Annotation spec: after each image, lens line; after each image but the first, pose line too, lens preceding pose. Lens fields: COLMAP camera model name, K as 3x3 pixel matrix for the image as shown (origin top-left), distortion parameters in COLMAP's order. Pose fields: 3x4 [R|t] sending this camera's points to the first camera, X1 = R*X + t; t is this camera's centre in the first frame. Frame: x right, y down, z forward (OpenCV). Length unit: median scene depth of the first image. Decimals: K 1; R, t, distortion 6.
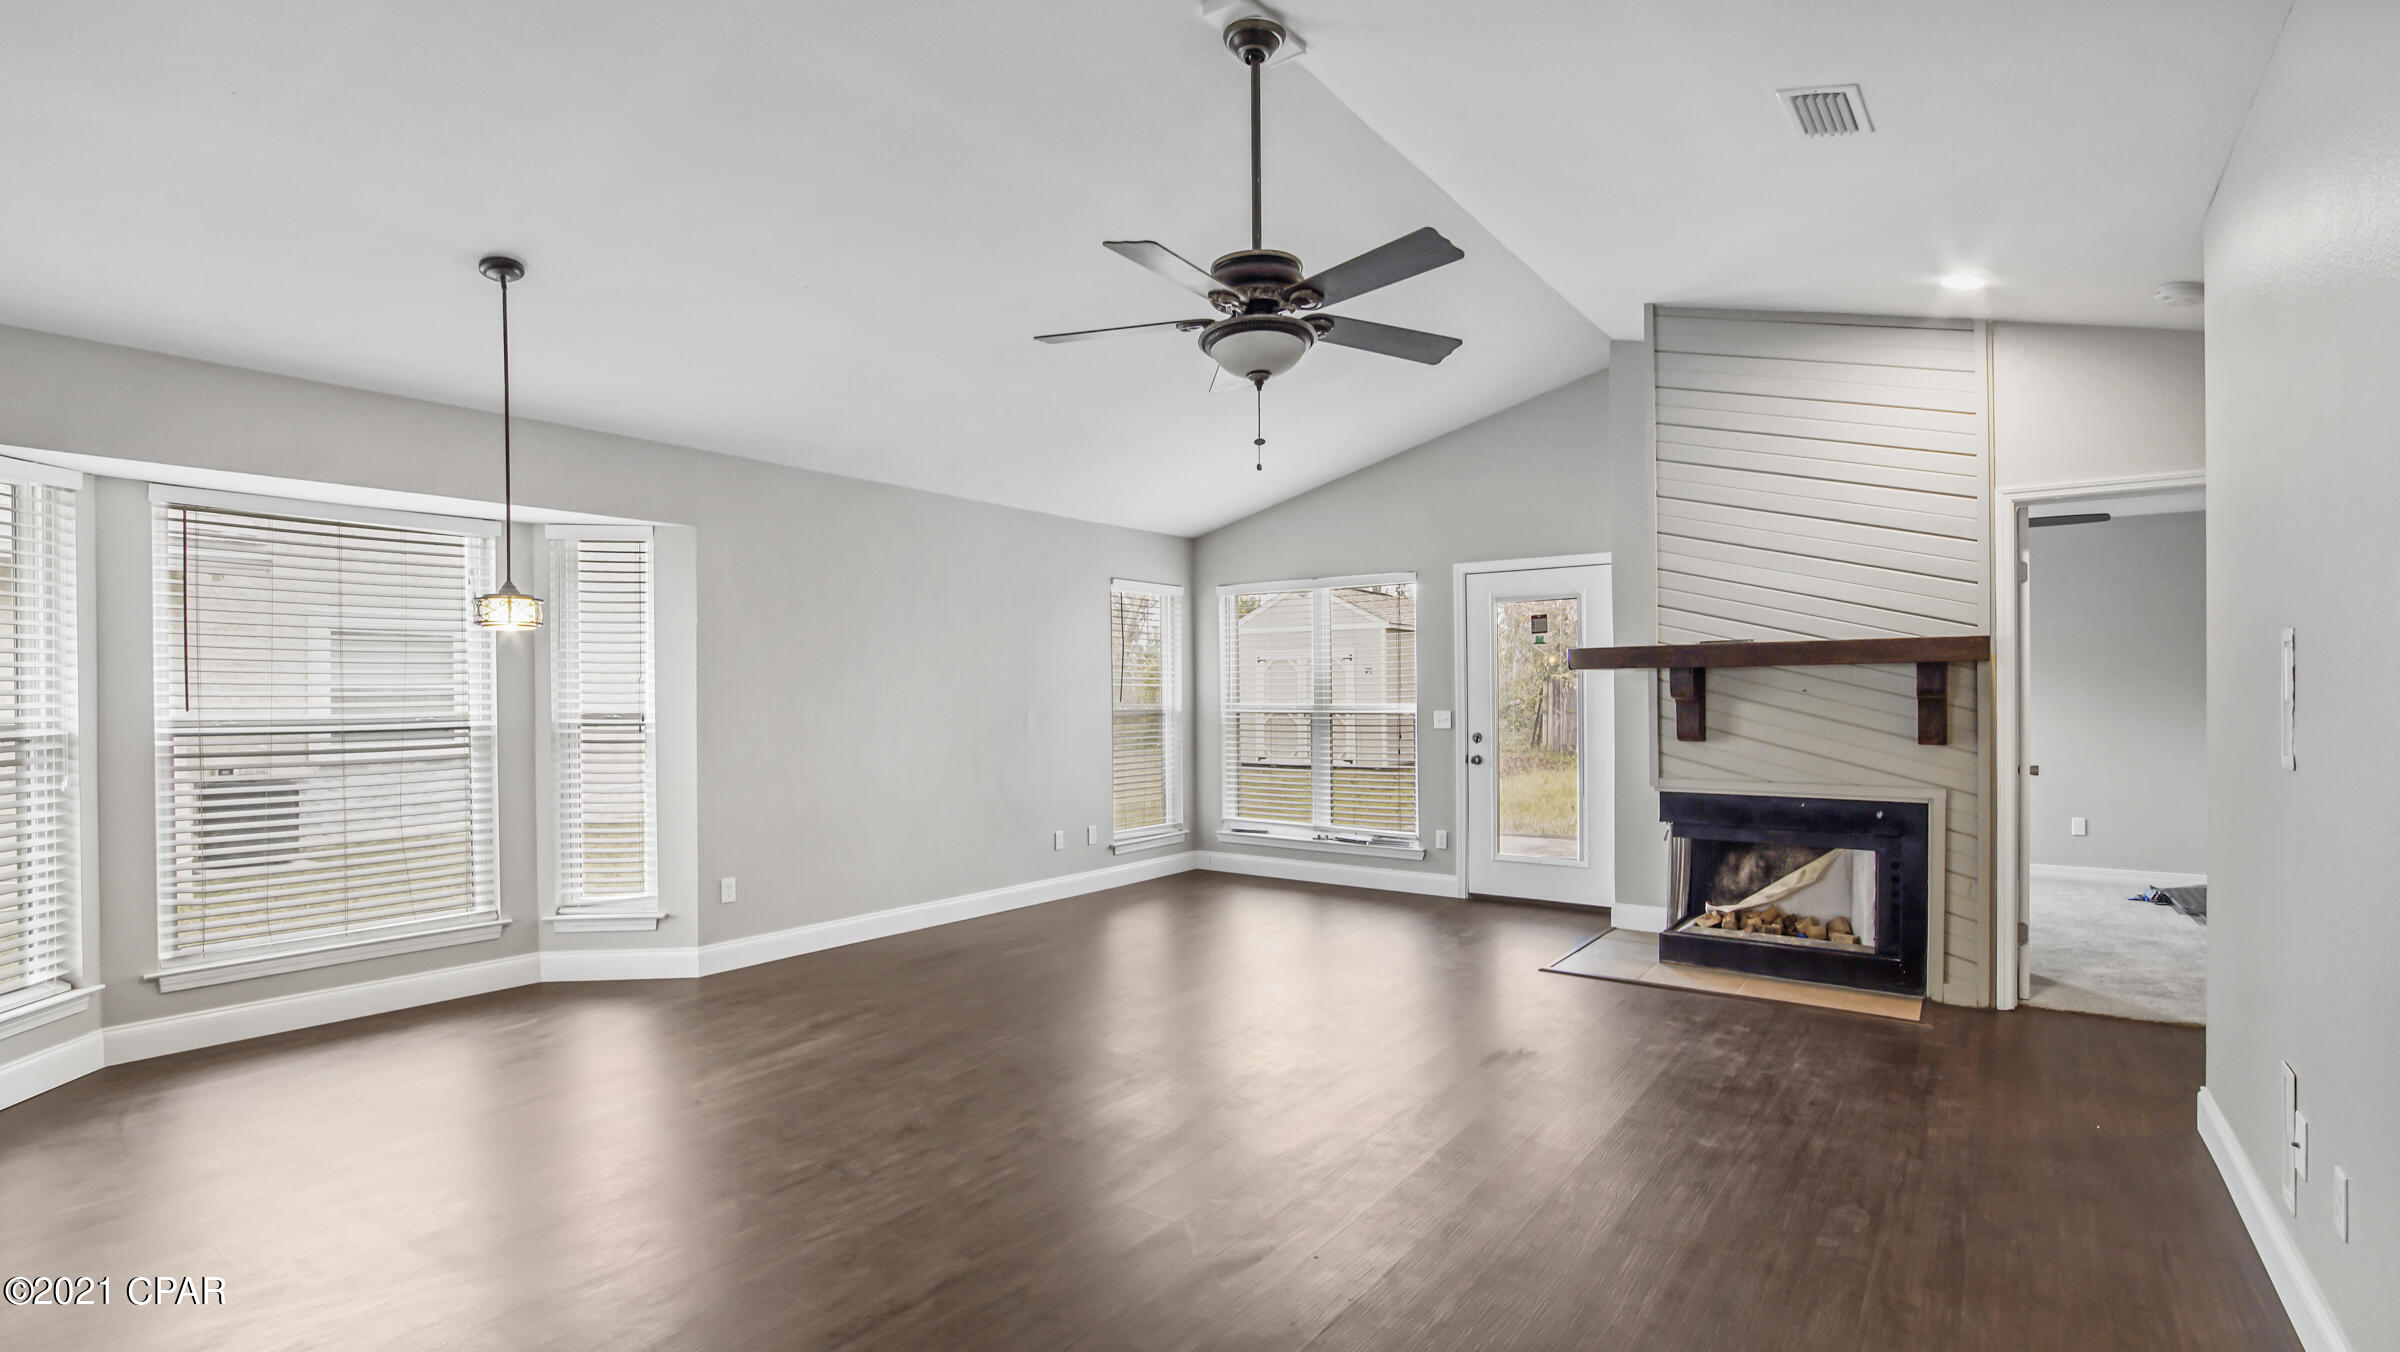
lens RADIAL K [[1079.5, 0, 1199.2], [0, 1079.5, 695.7], [0, 0, 1]] dist [-0.033318, -0.000042]
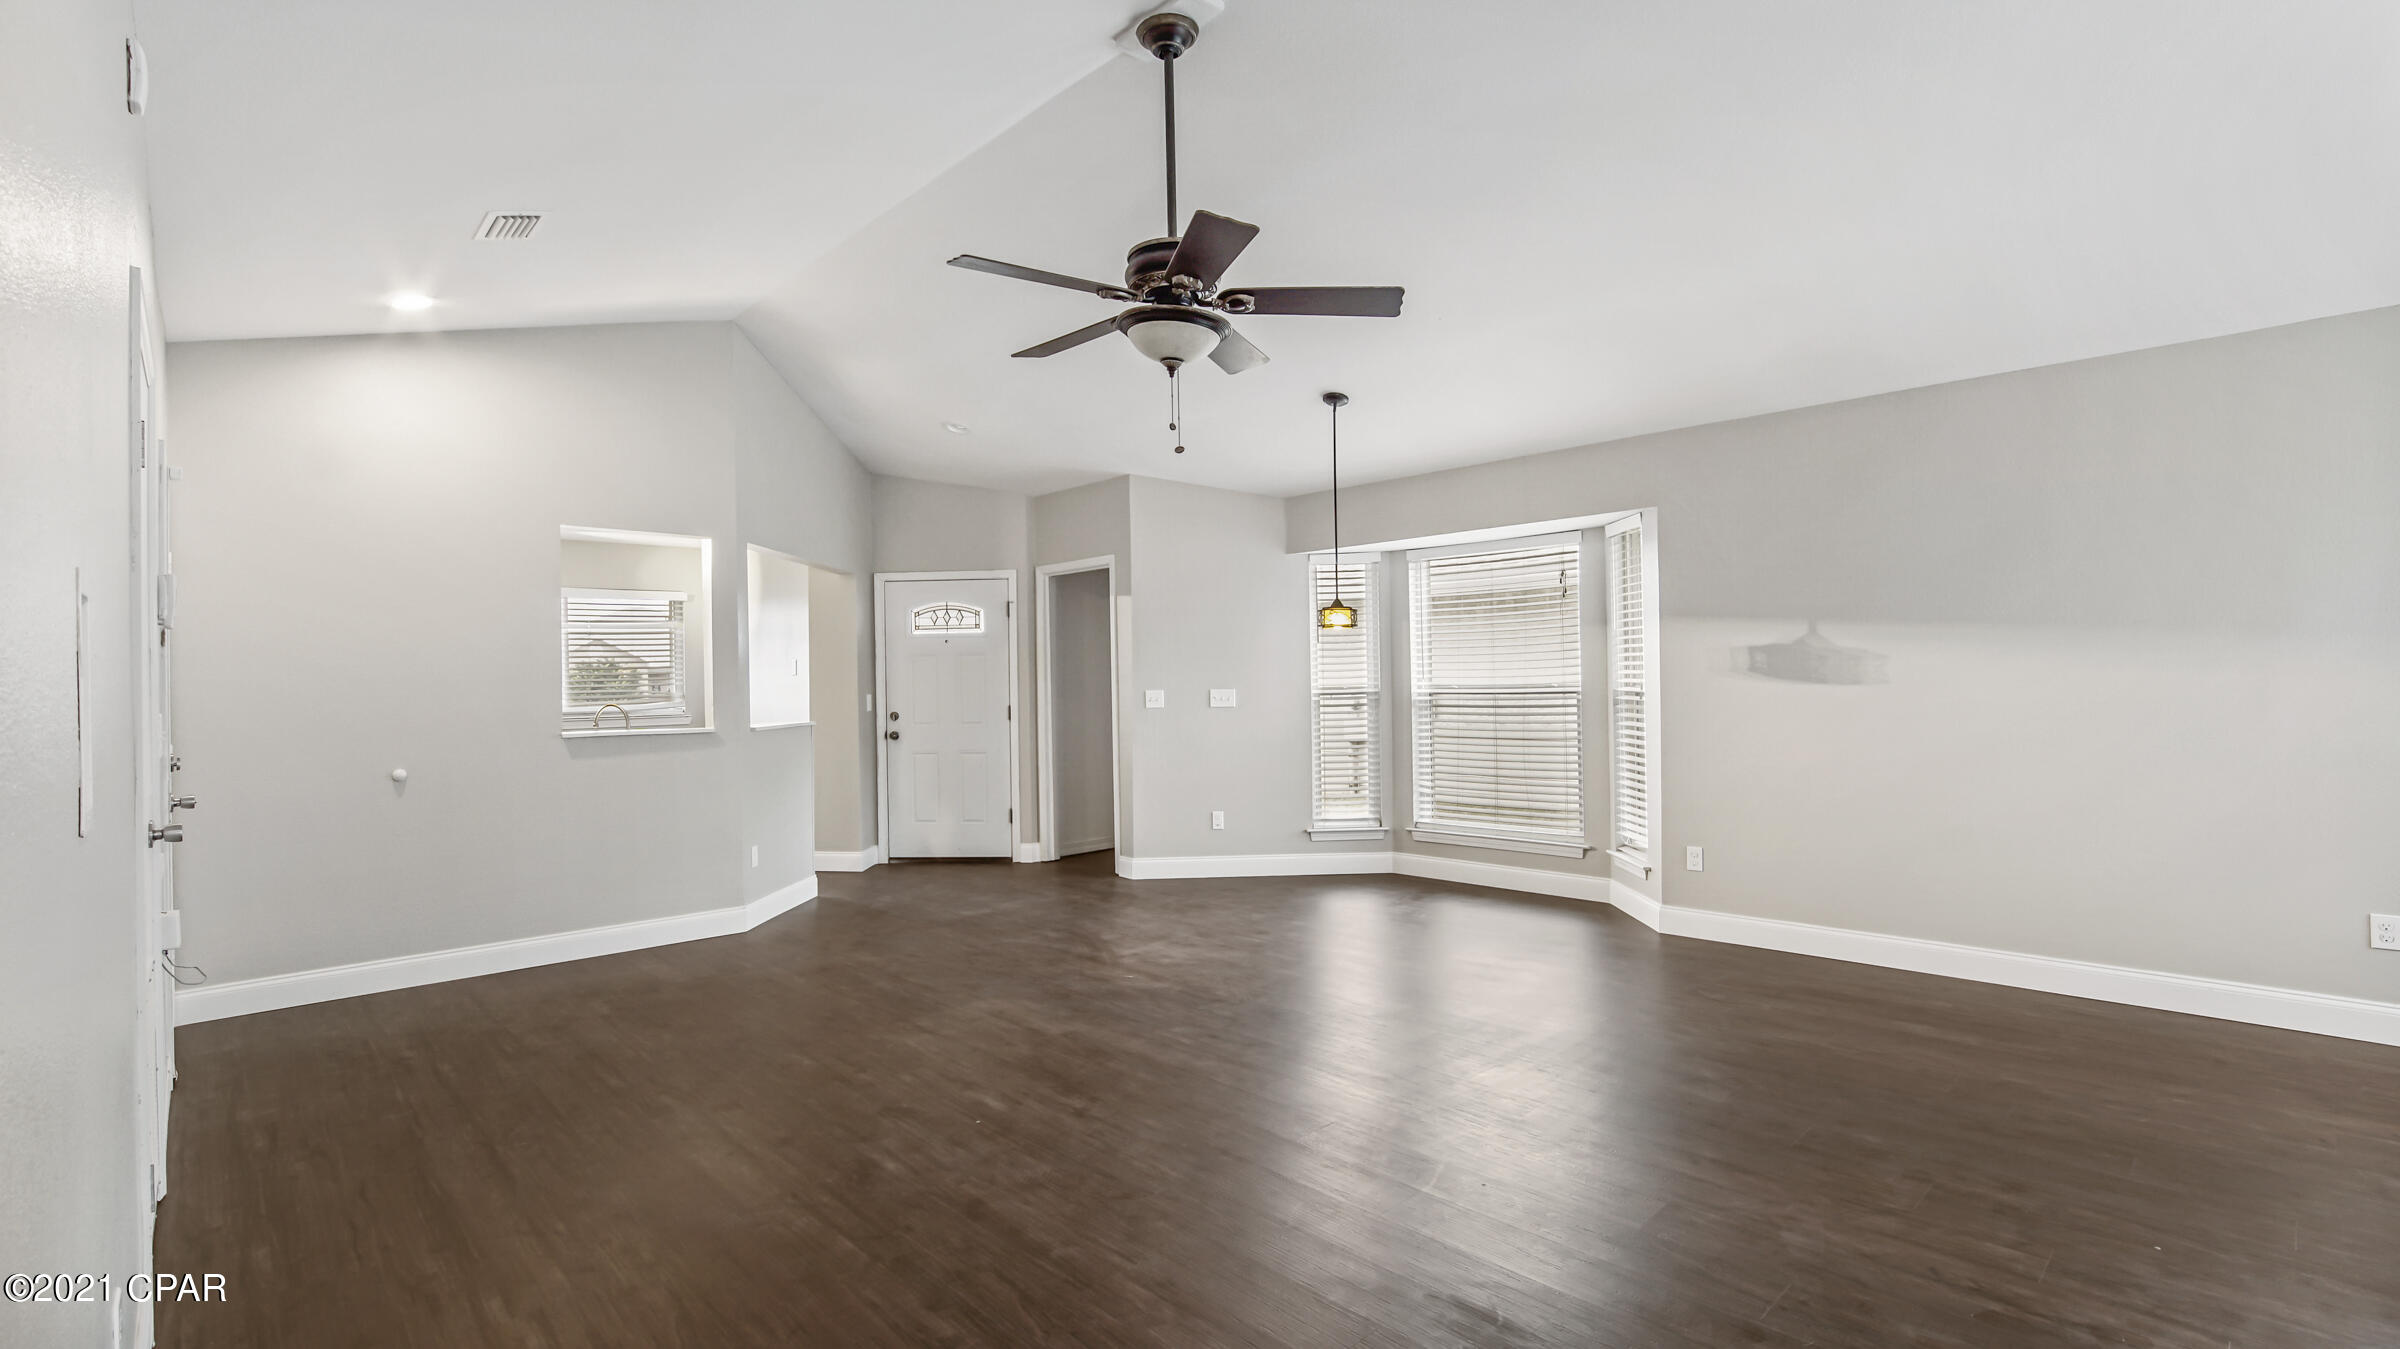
lens RADIAL K [[1095.7, 0, 1195.7], [0, 1095.7, 696.6], [0, 0, 1]] dist [-0.031832, 0.000129]
pose [[-0.175602, 0.025655, -0.984127, 0.671968], [0.017193, 0.999588, 0.022990, -0.002521], [0.984311, -0.012883, -0.175971, 0.752079]]
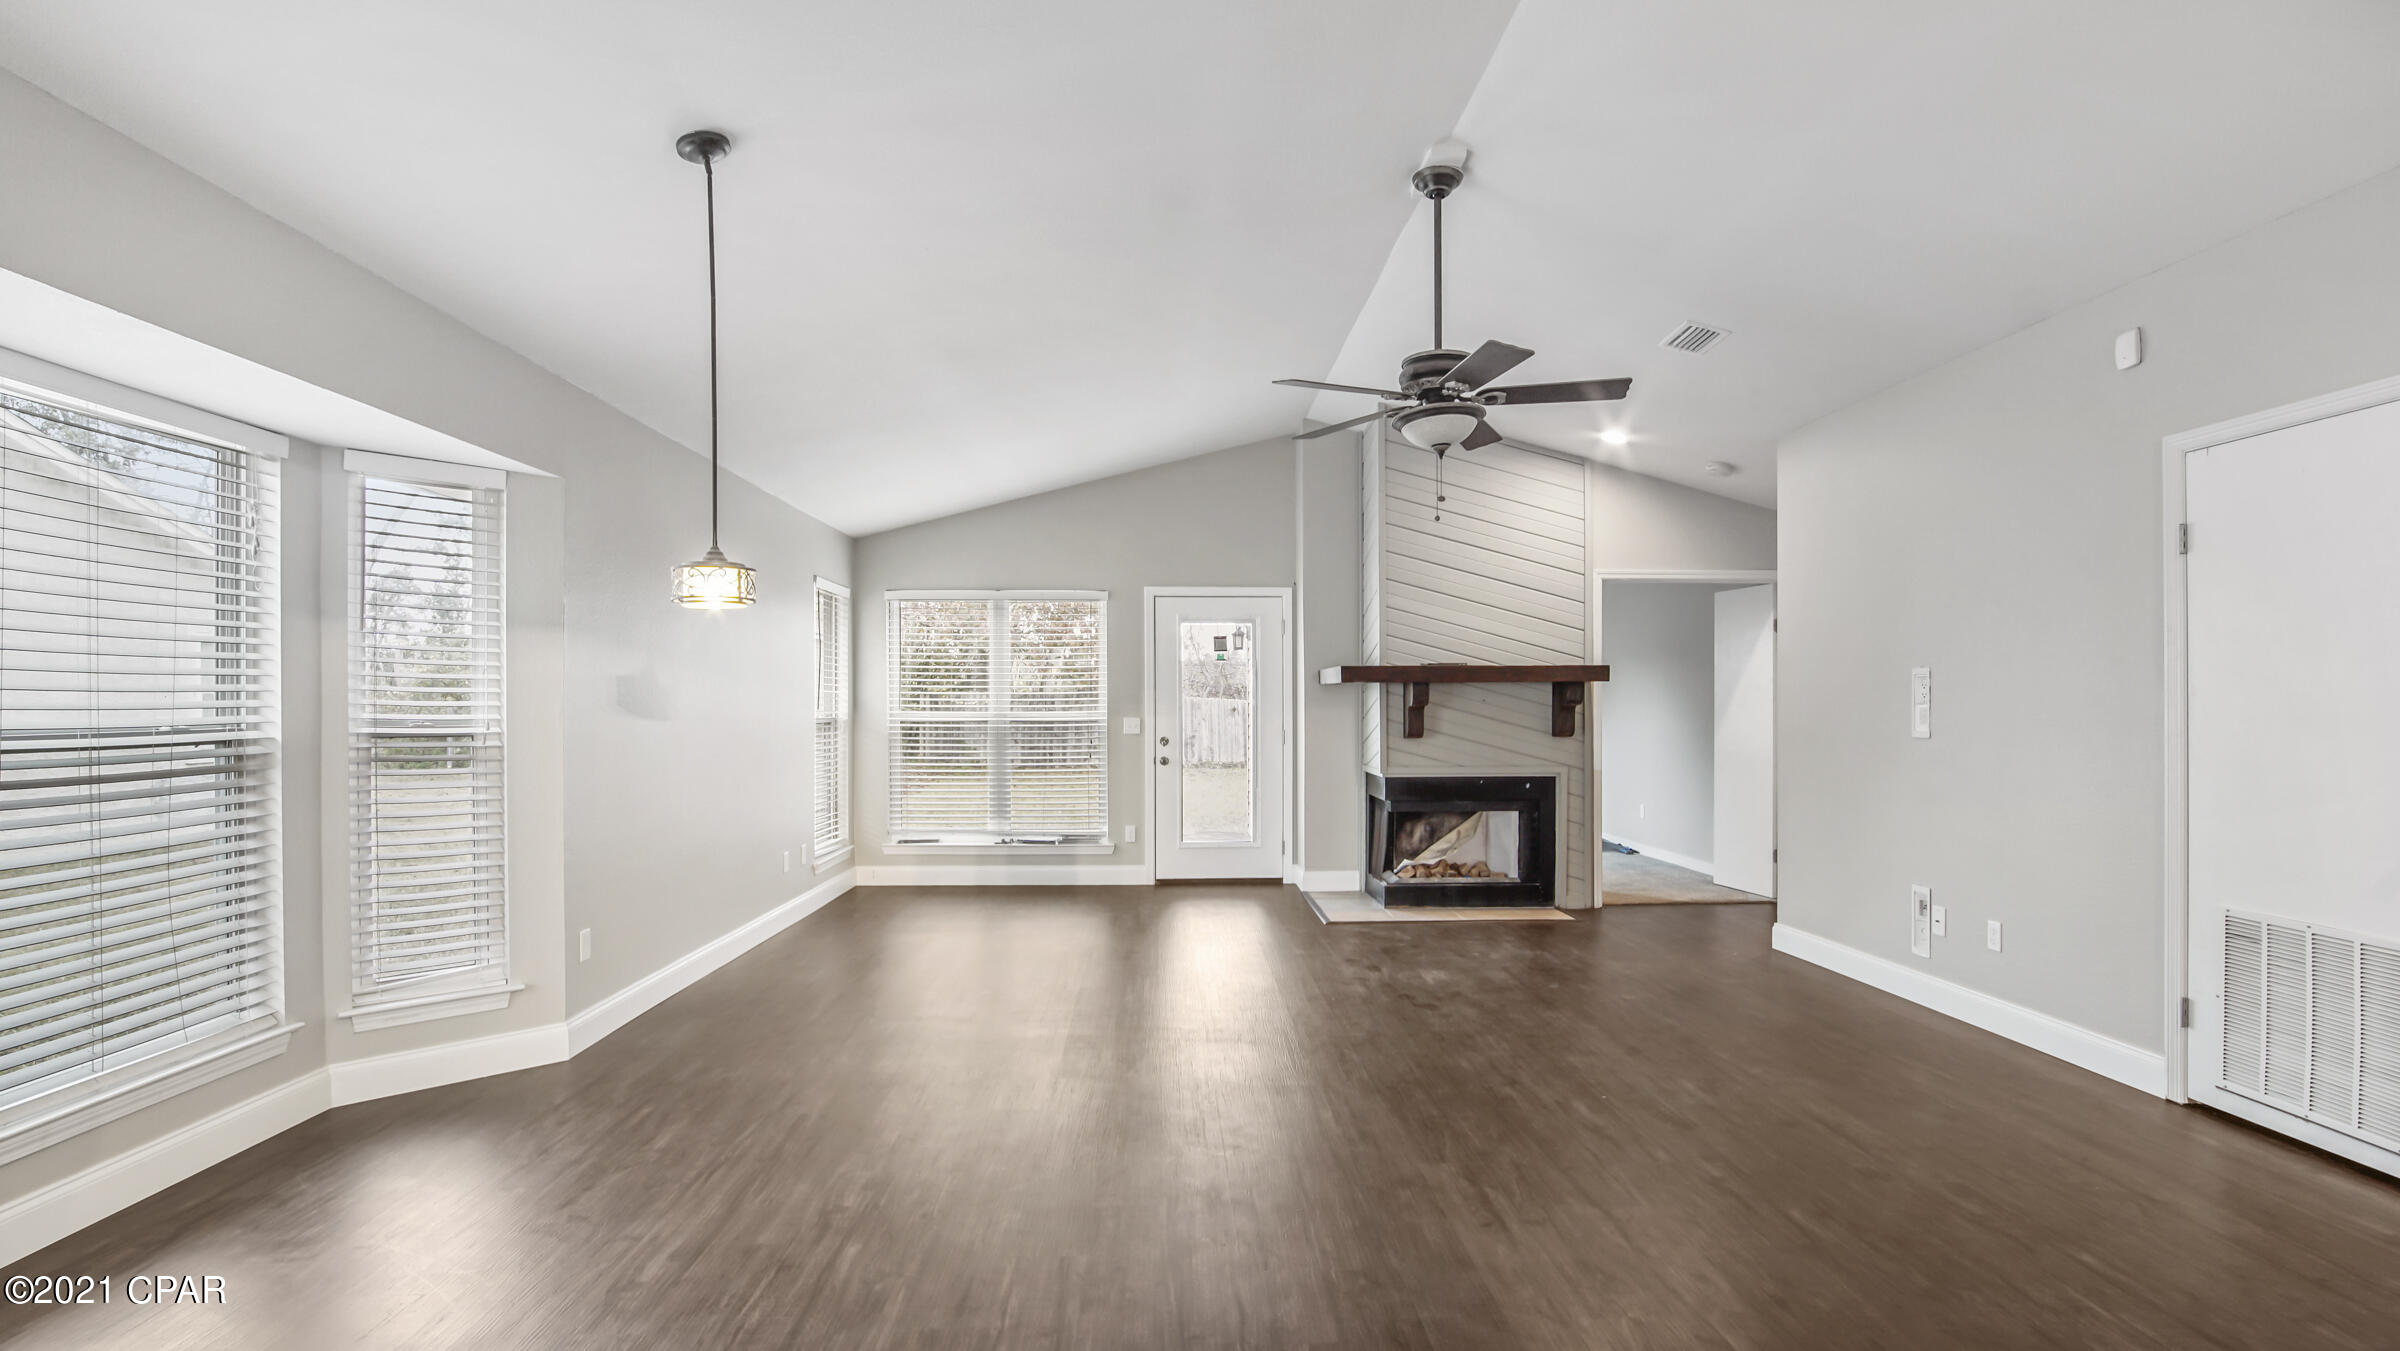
lens RADIAL K [[1095.7, 0, 1195.7], [0, 1095.7, 697.6], [0, 0, 1]] dist [-0.031832, 0.000129]
pose [[0.782653, 0.009306, 0.622388, -0.609408], [-0.002279, 0.999924, -0.012085, 0.009457], [-0.622454, 0.008040, 0.782615, 0.104680]]
